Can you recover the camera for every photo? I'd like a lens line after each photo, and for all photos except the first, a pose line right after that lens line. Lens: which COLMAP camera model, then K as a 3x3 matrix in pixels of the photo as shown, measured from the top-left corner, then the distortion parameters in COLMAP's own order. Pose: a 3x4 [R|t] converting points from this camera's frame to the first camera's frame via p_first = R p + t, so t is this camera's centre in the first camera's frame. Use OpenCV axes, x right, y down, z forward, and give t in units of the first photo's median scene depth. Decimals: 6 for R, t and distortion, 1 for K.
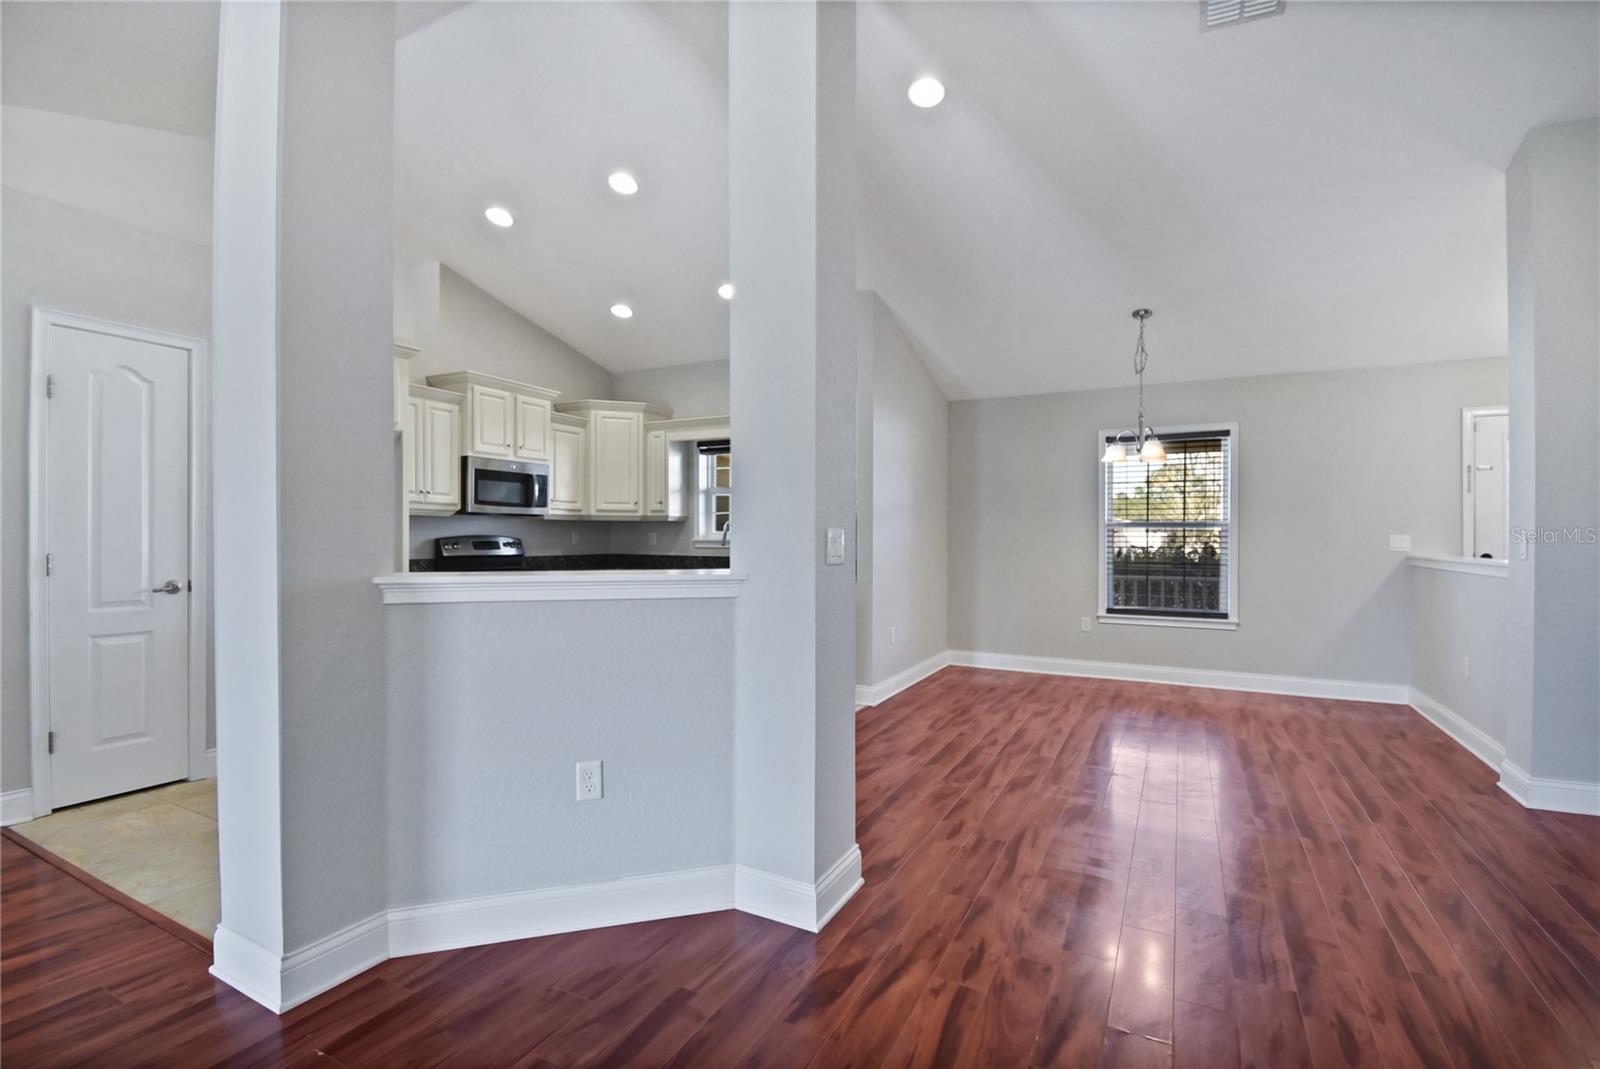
lens RADIAL K [[723.8, 0, 800.0], [0, 723.8, 534.5], [0, 0, 1]] dist [0.012836, -0.000221]
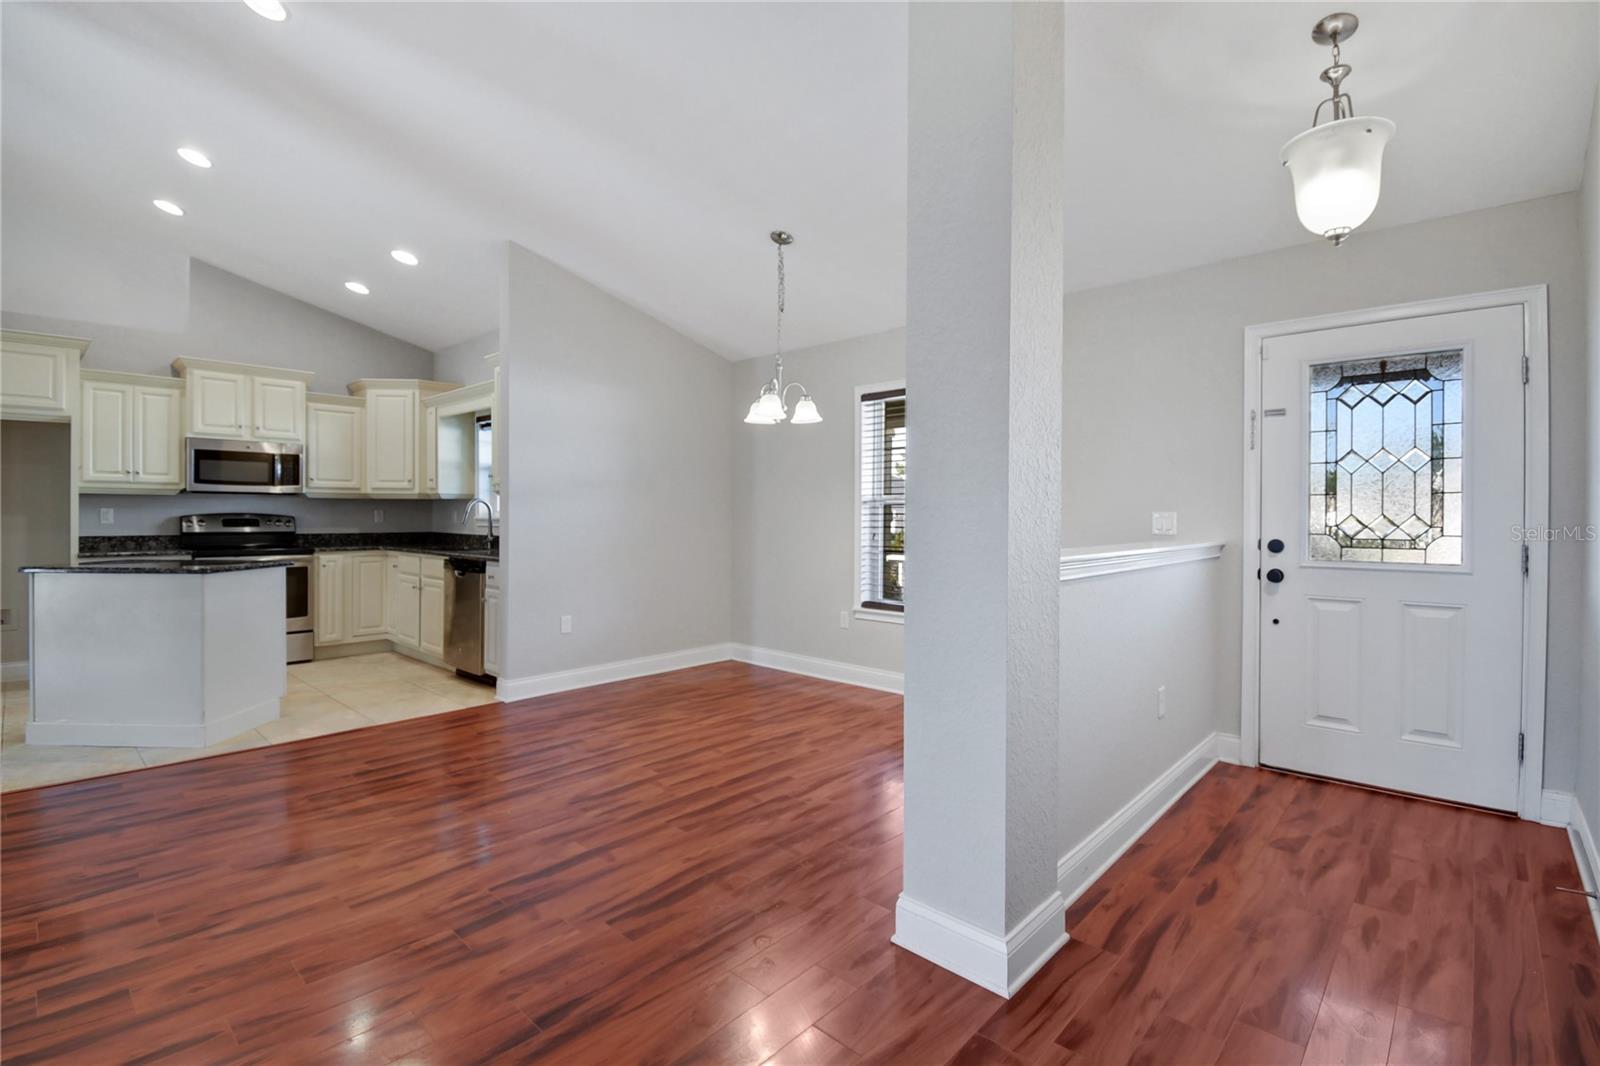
lens RADIAL K [[712.8, 0, 800.0], [0, 712.8, 533.0], [0, 0, 1]] dist [0.001729, -0.000057]
pose [[0.961767, 0.006278, -0.273796, 0.673983], [0.000416, 0.999703, 0.024385, 0.005510], [0.273867, -0.023566, 0.961479, 0.241647]]
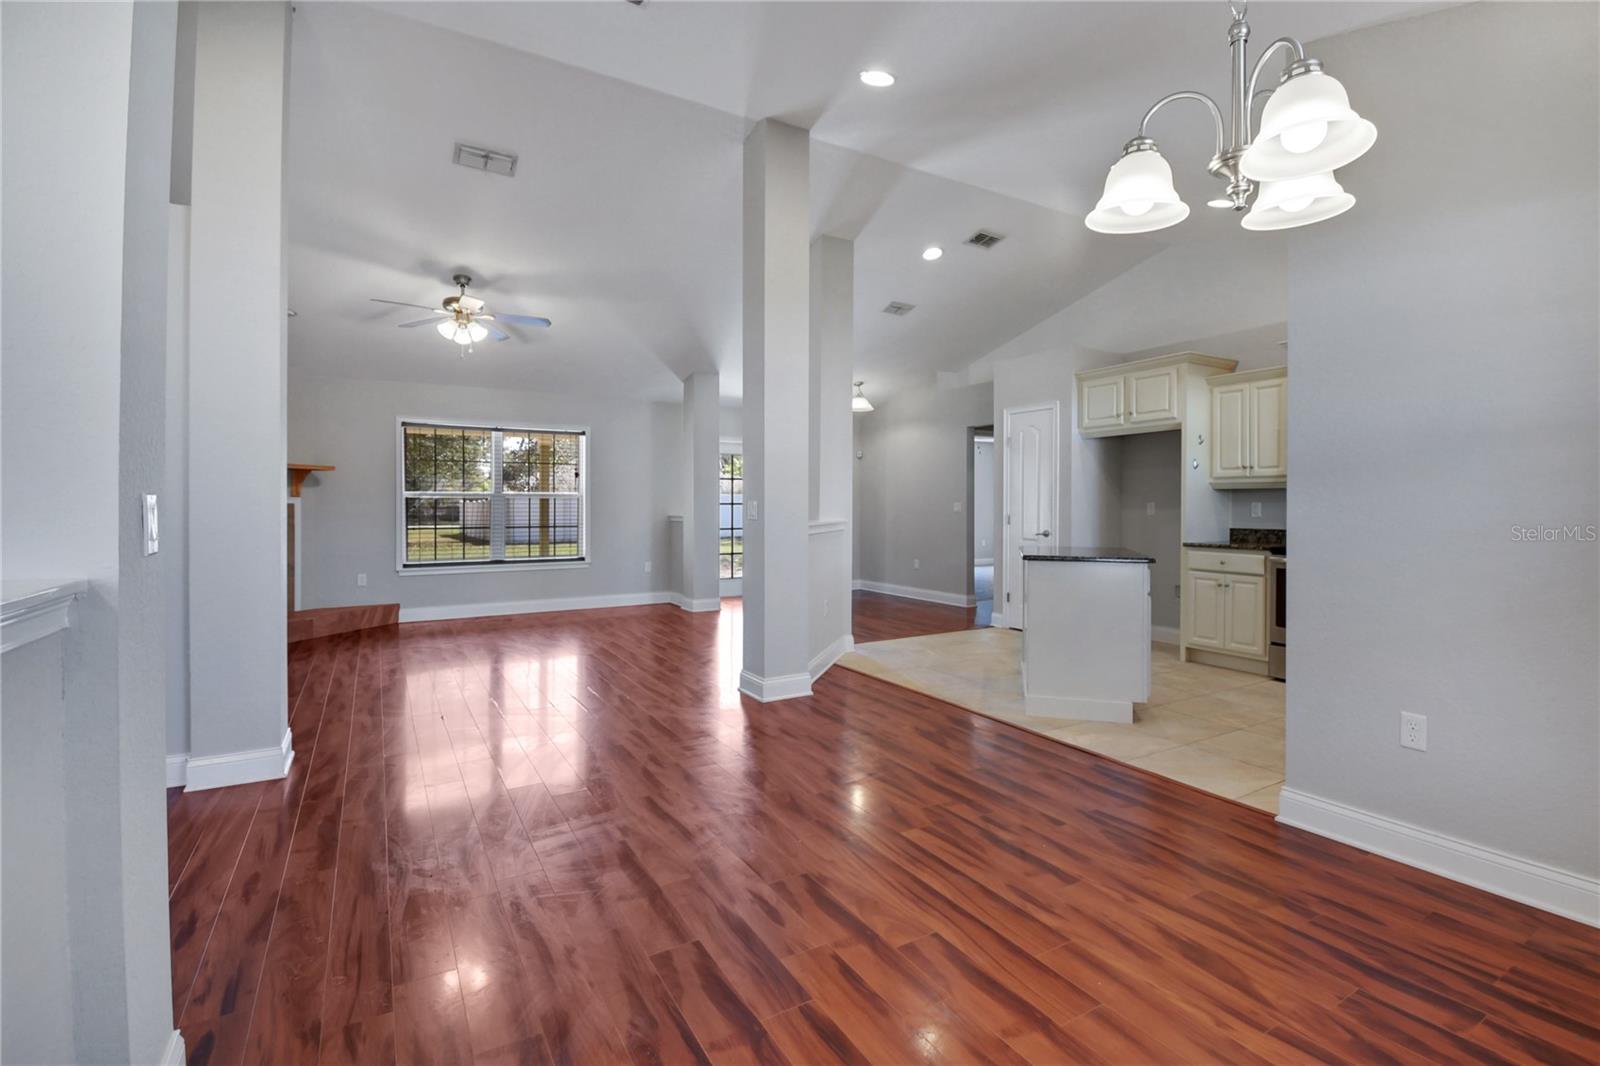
lens RADIAL K [[712.8, 0, 800.0], [0, 712.8, 533.0], [0, 0, 1]] dist [0.001729, -0.000057]
pose [[-0.529703, 0.026960, -0.847755, 0.716476], [-0.002102, 0.999450, 0.033098, 0.006507], [0.848181, 0.019314, -0.529355, 0.952369]]
